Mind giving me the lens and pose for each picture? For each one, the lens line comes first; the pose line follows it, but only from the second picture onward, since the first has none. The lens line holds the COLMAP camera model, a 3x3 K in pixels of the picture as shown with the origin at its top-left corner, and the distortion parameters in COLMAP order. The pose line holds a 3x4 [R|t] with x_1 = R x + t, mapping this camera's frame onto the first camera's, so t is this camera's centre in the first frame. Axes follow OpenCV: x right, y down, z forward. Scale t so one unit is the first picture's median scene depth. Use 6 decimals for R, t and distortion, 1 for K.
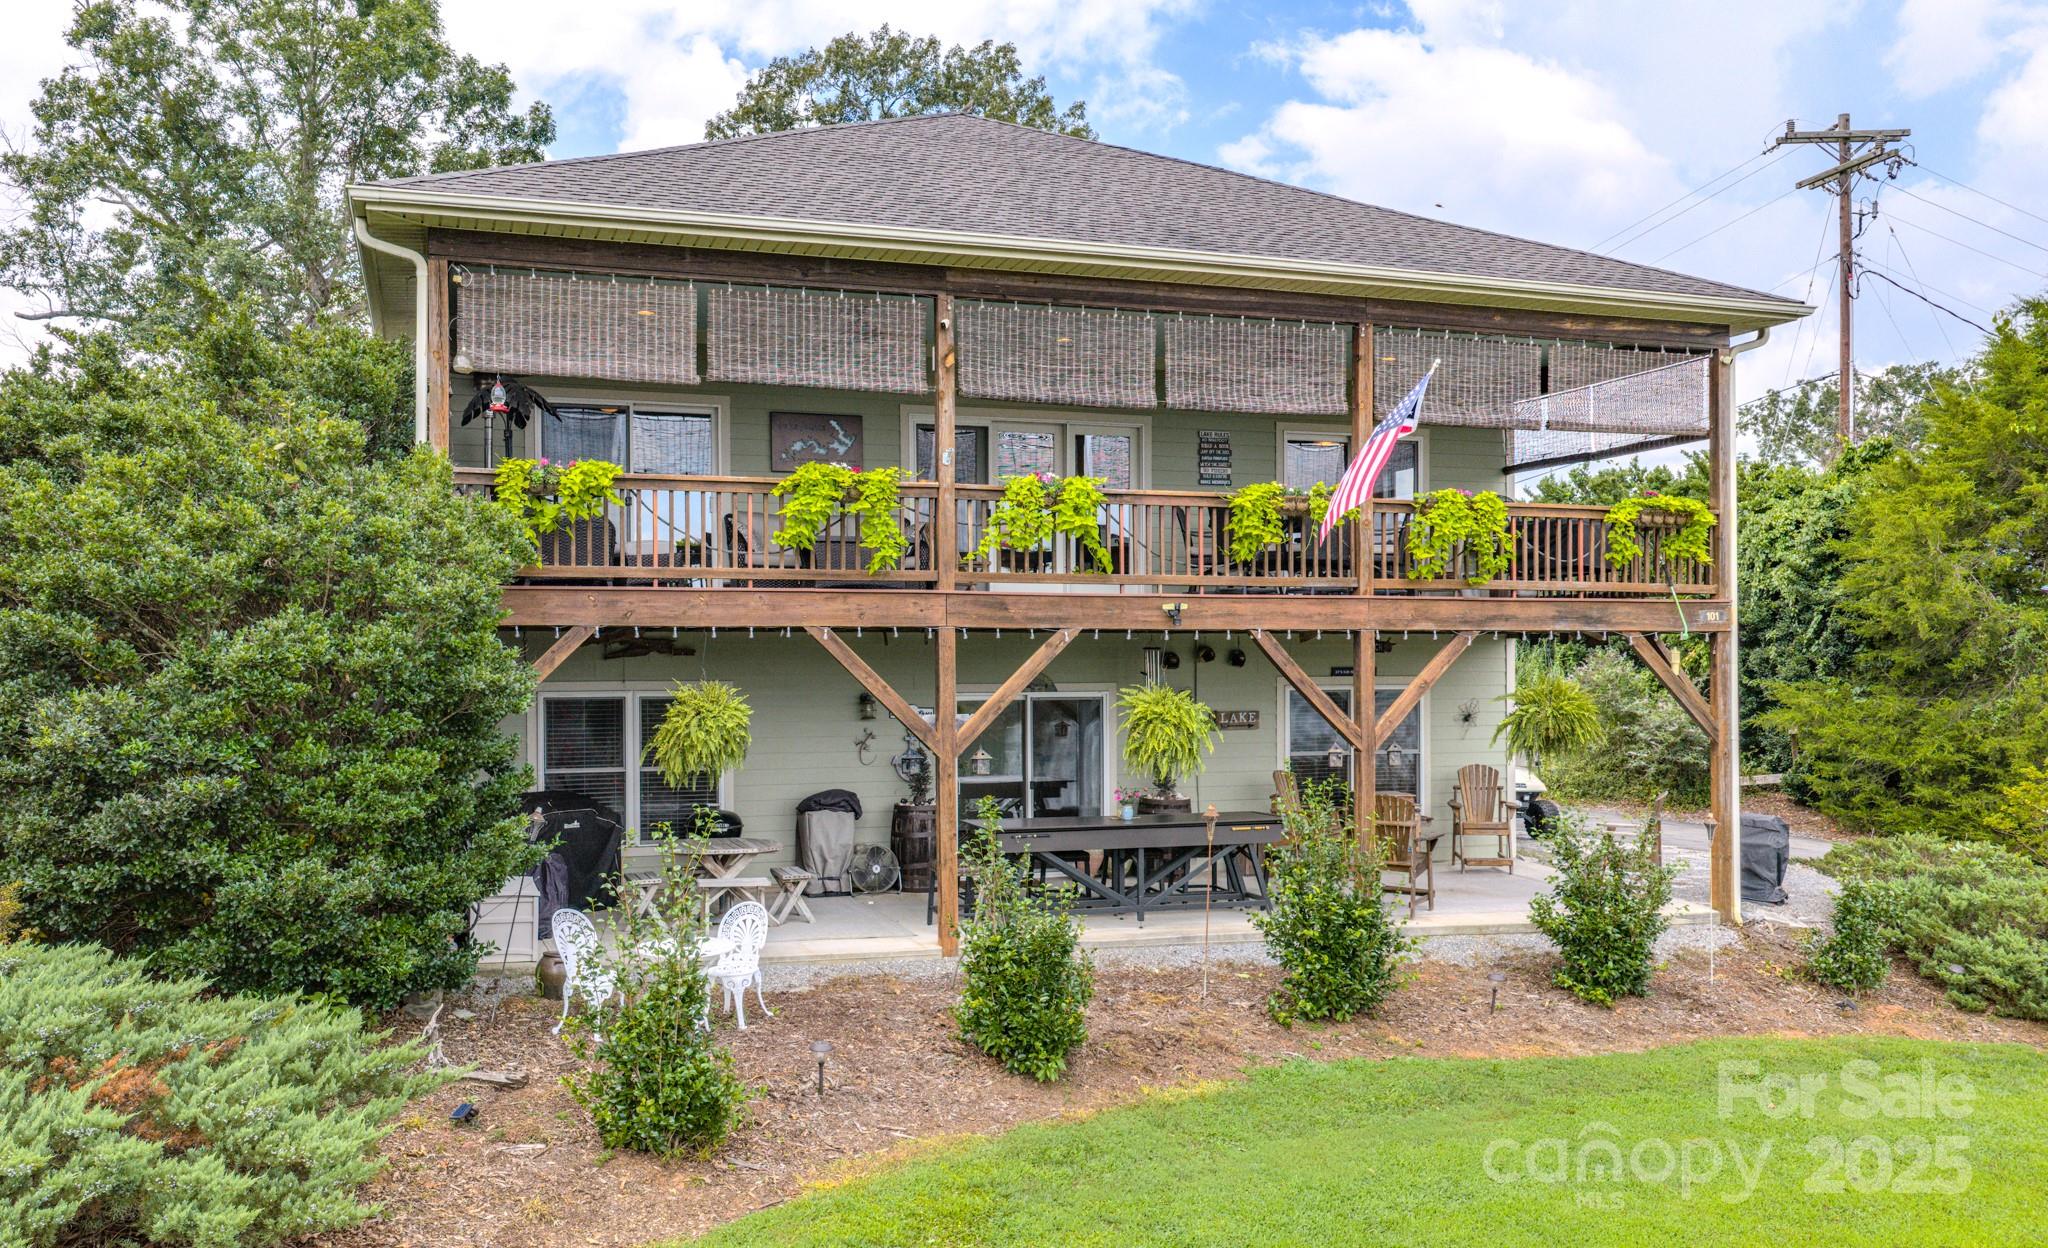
lens RADIAL K [[1691.9, 0, 1028.2], [0, 1691.9, 695.1], [0, 0, 1]] dist [0.015225, -0.019448]
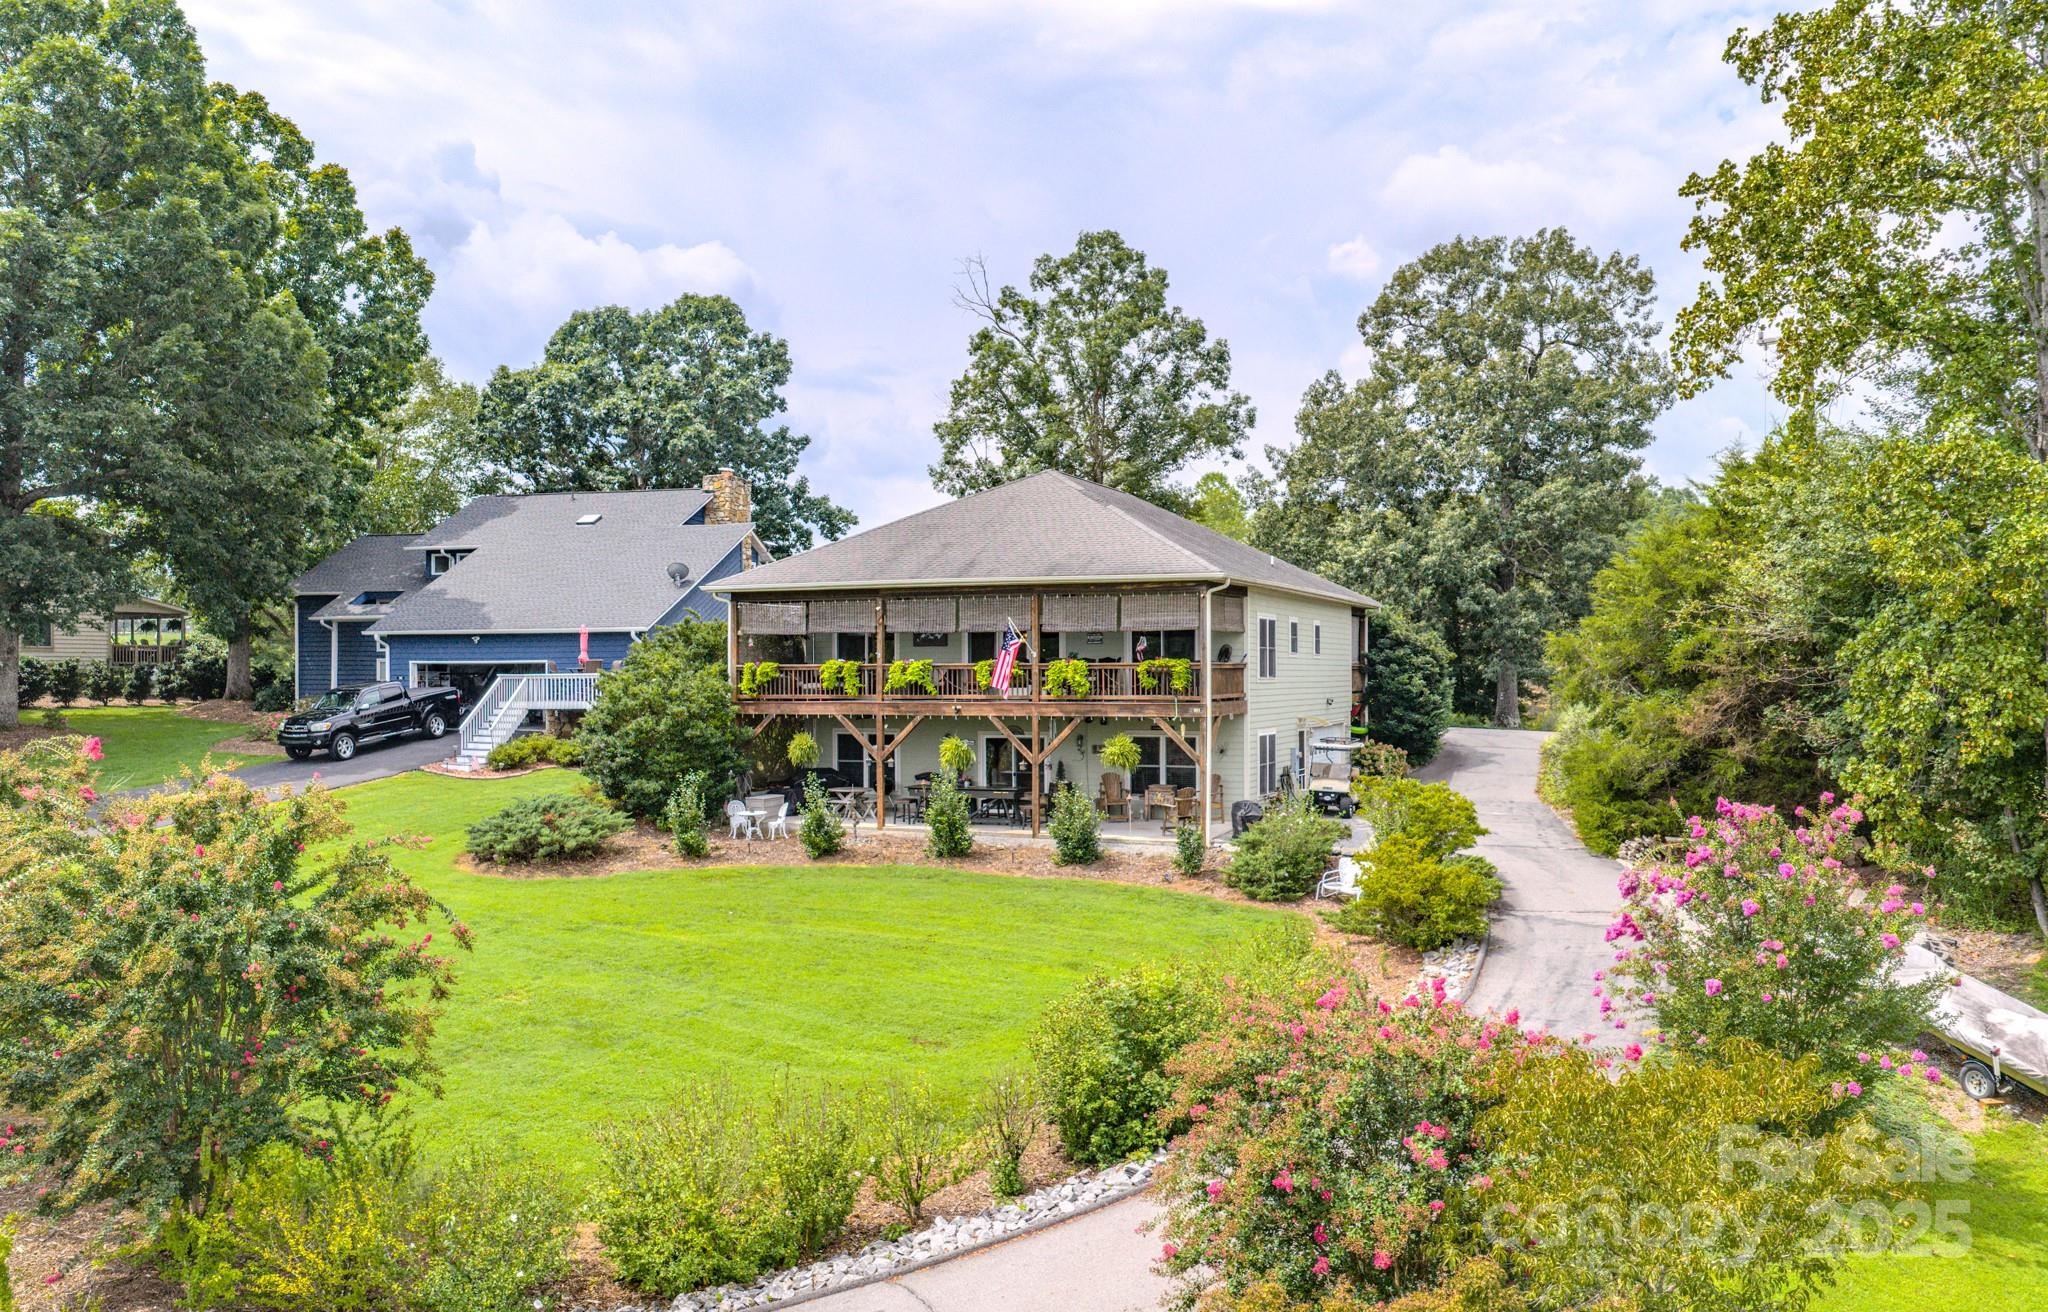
lens RADIAL K [[1650.2, 0, 1022.8], [0, 1650.2, 658.9], [0, 0, 1]] dist [0.000269, 0.000383]
pose [[0.758773, -0.001030, -0.651354, 1.181289], [-0.008845, 0.999890, -0.011884, -0.062807], [0.651295, 0.014779, 0.758681, -0.582539]]
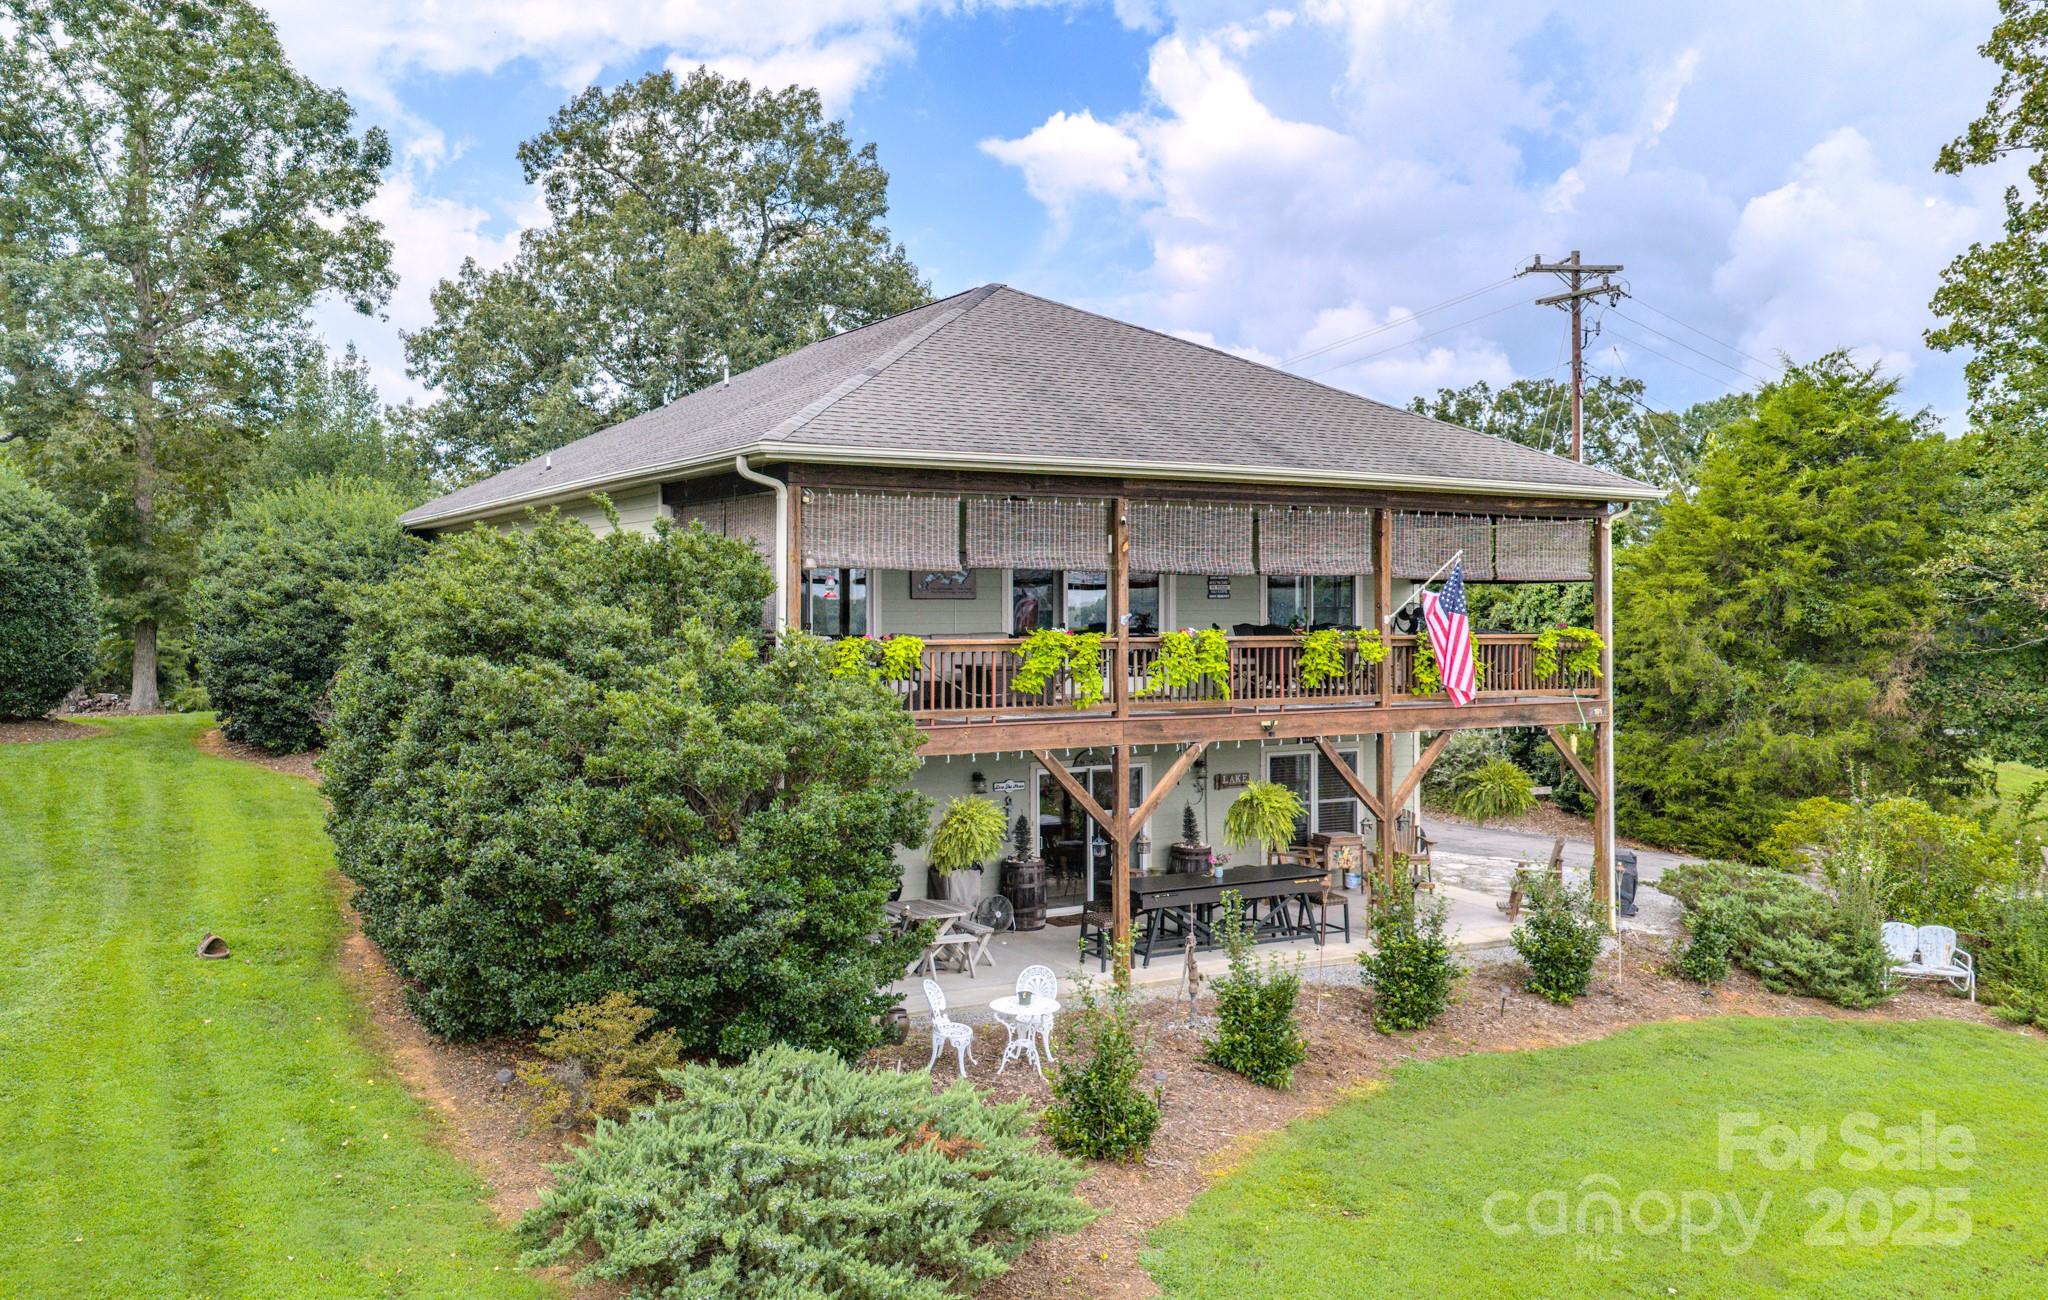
lens RADIAL K [[1675.2, 0, 1025.5], [0, 1675.2, 645.1], [0, 0, 1]] dist [0.005698, -0.008045]
pose [[0.977193, -0.001047, 0.212351, -0.244453], [0.000651, 0.999998, 0.001936, -0.073887], [-0.212352, -0.001753, 0.977192, -0.168818]]
